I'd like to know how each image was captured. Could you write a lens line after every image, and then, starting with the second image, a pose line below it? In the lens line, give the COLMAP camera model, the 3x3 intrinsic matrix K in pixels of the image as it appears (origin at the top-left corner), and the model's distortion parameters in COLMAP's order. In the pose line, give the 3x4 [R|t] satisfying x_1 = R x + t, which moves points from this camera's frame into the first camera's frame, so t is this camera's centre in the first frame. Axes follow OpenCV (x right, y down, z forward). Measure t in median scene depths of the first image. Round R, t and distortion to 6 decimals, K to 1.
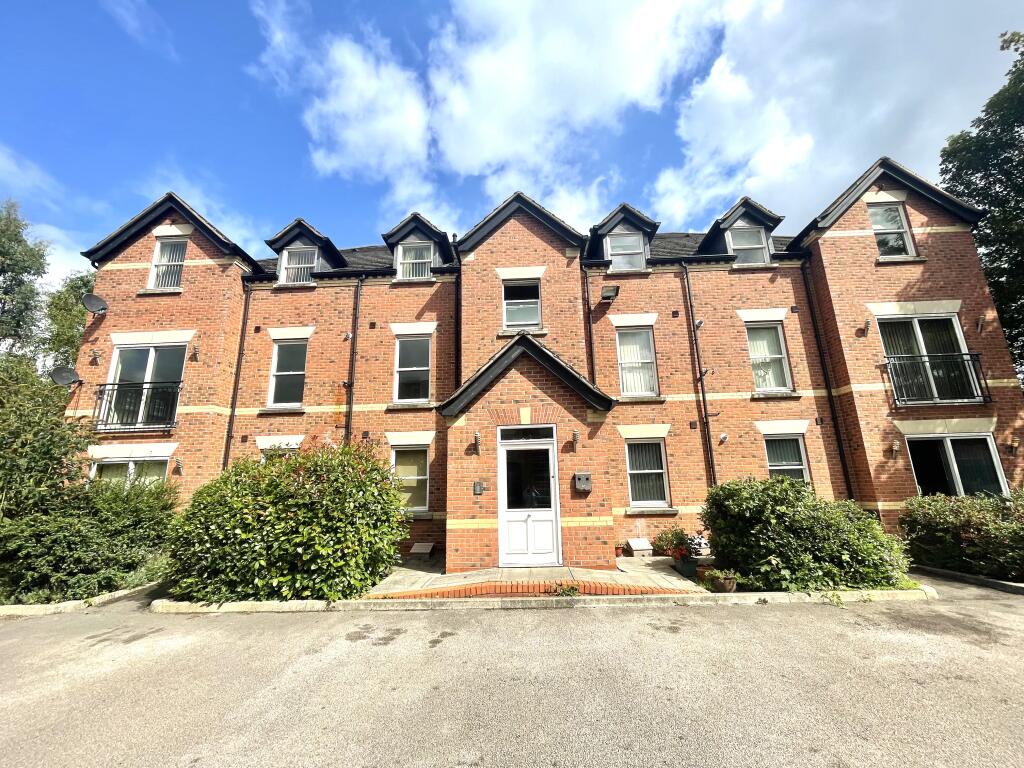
lens RADIAL K [[412.7, 0, 510.7], [0, 412.7, 384.3], [0, 0, 1]] dist [-0.002995, 0.000354]
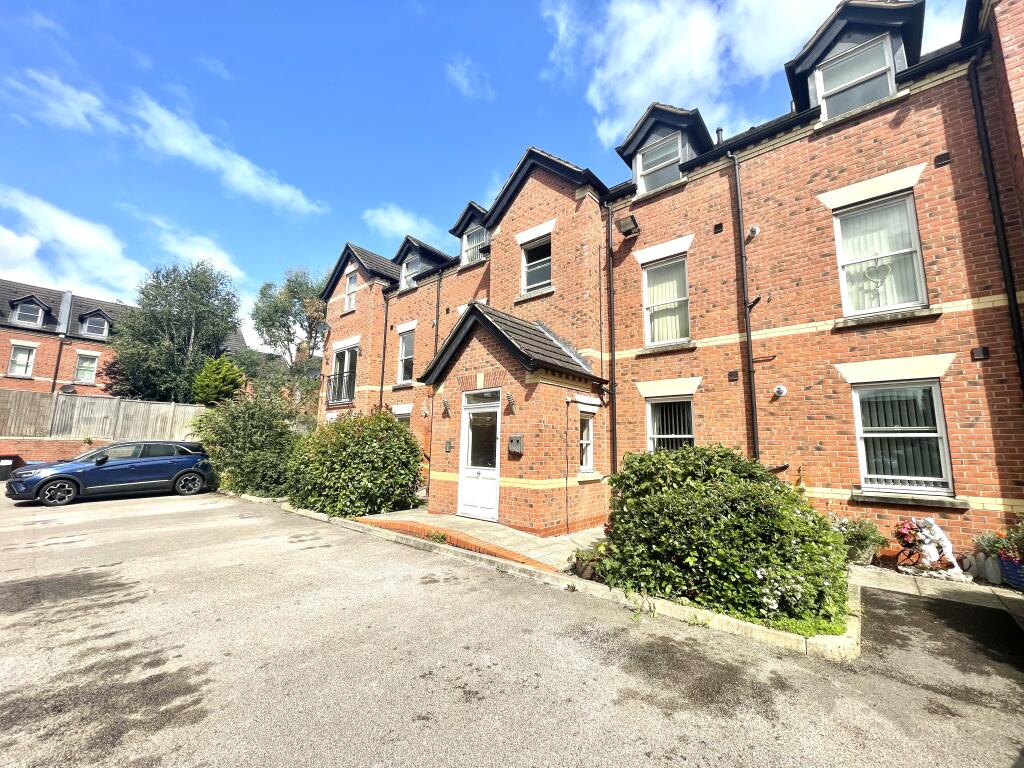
lens RADIAL K [[412.7, 0, 511.4], [0, 412.7, 383.8], [0, 0, 1]] dist [-0.002995, 0.000354]
pose [[0.781689, -0.056594, -0.621096, 0.588425], [0.111672, 0.992481, 0.050111, 0.030545], [0.613590, -0.108530, 0.782131, 0.170575]]
